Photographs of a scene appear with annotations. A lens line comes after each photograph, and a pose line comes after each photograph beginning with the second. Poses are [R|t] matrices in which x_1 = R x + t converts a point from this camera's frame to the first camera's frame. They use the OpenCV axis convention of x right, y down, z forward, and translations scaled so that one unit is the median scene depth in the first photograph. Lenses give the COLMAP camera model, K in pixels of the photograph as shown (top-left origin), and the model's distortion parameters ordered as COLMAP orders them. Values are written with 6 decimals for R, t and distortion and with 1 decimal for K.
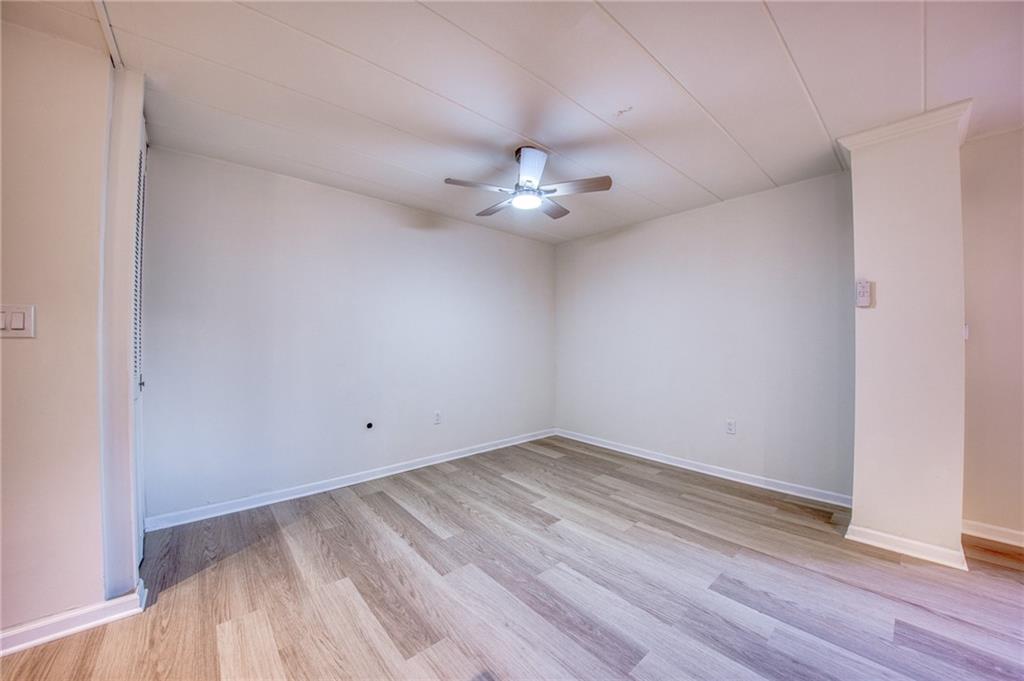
lens RADIAL K [[370.0, 0, 512.0], [0, 370.0, 340.5], [0, 0, 1]] dist [-0.030413, -0.000049]
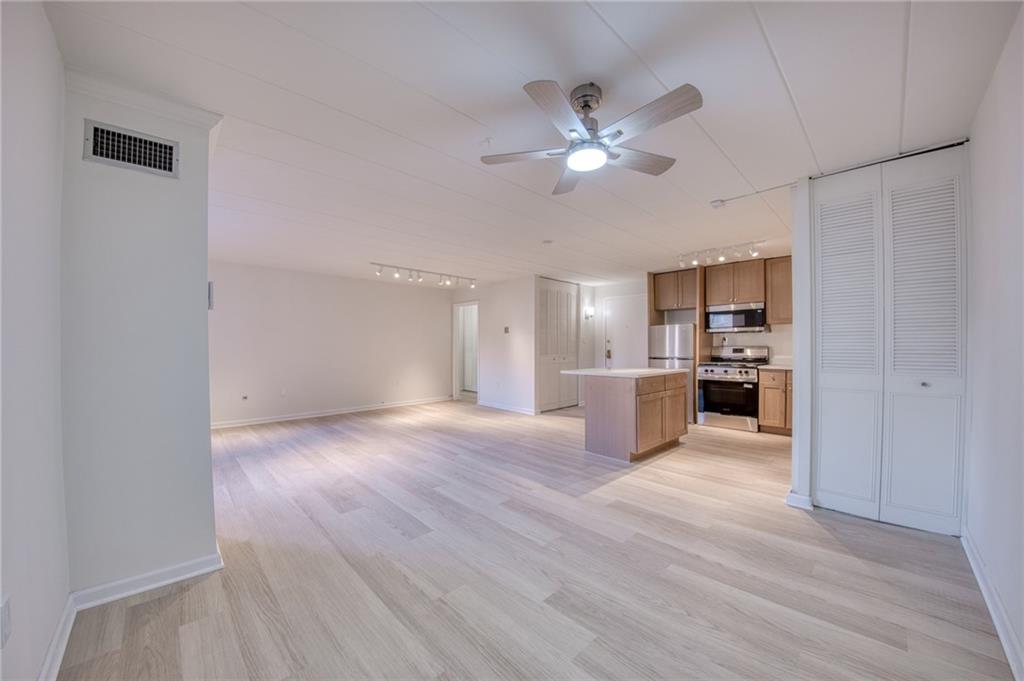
lens RADIAL K [[370.0, 0, 512.0], [0, 370.0, 340.5], [0, 0, 1]] dist [-0.030413, -0.000049]
pose [[-0.998721, 0.002440, -0.050502, 0.247785], [0.003365, 0.999828, -0.018247, 0.004518], [0.050449, -0.018394, -0.998557, 1.853204]]
